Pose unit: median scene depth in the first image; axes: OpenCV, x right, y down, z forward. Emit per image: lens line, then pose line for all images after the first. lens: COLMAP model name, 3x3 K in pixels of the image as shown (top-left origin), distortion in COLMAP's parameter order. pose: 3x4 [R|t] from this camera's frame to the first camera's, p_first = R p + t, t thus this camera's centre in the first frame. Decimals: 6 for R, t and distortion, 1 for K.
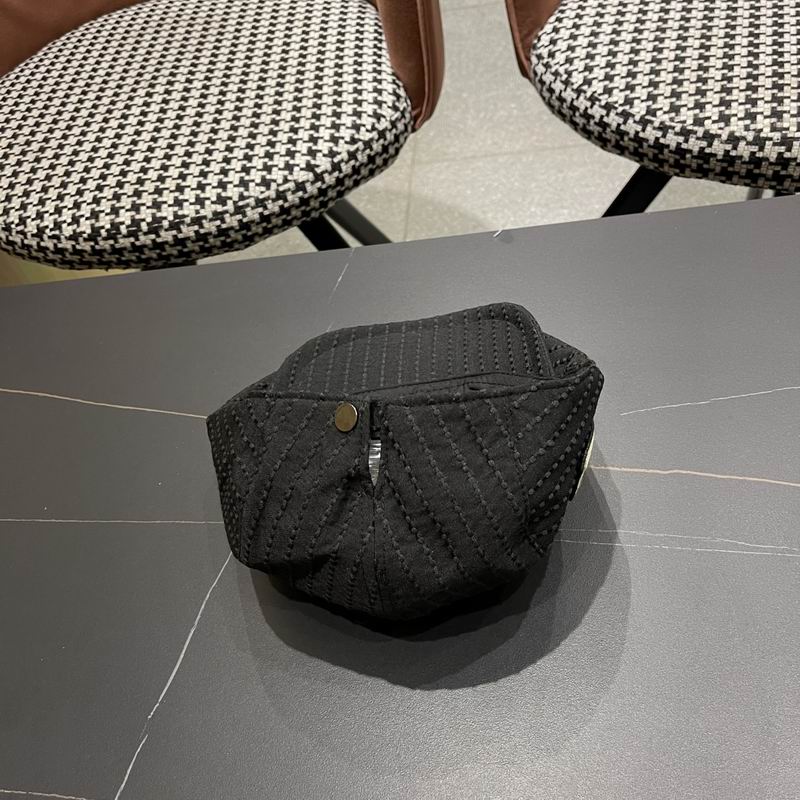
lens RADIAL K [[832.0, 0, 411.2], [0, 832.0, 406.5], [0, 0, 1]] dist [0.003887, 0.000000]
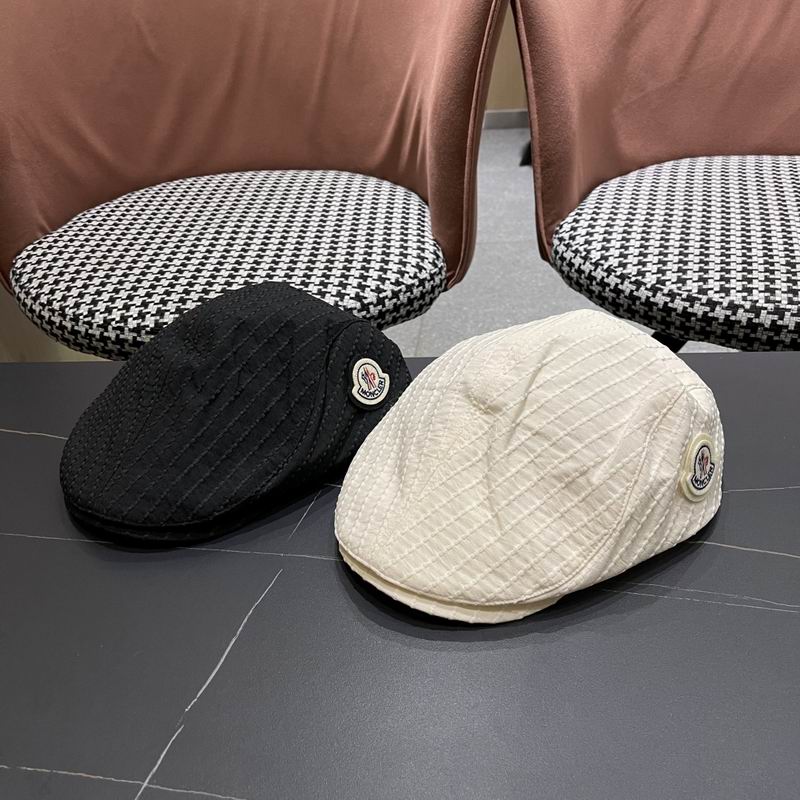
lens RADIAL K [[832.0, 0, 397.8], [0, 832.0, 404.4], [0, 0, 1]] dist [0.003887, 0.000000]
pose [[0.993048, 0.115761, 0.021355, -0.075917], [-0.104726, 0.951659, -0.288751, 0.170376], [-0.053748, 0.284507, 0.957166, -0.040502]]
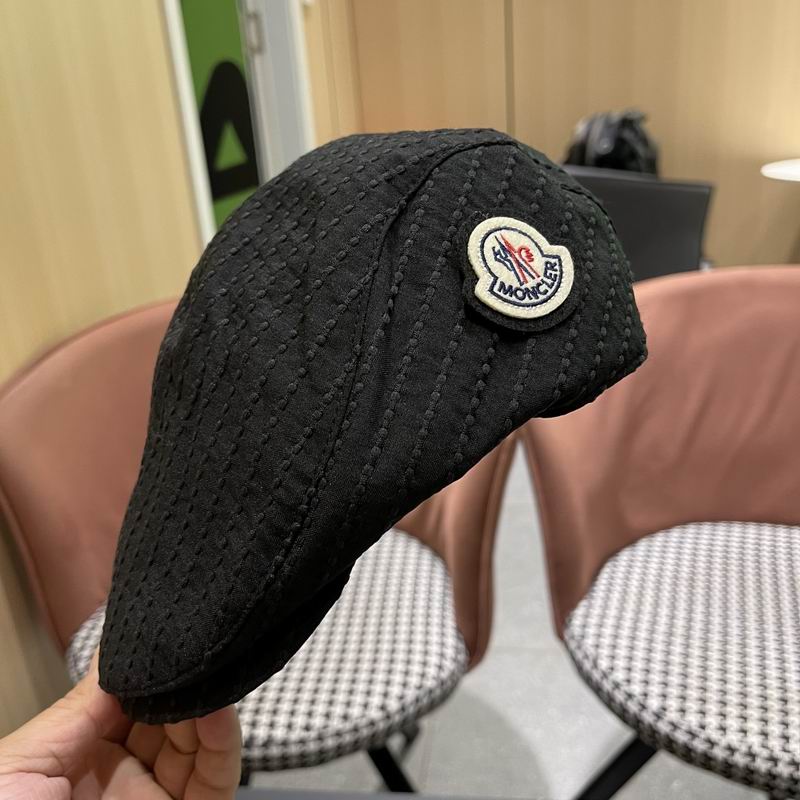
lens RADIAL K [[832.0, 0, 403.3], [0, 832.0, 407.4], [0, 0, 1]] dist [0.003887, 0.000000]
pose [[0.991044, 0.126479, -0.042843, -0.094770], [-0.132134, 0.882386, -0.451592, -0.128101], [-0.019313, 0.453208, 0.891196, -0.288517]]
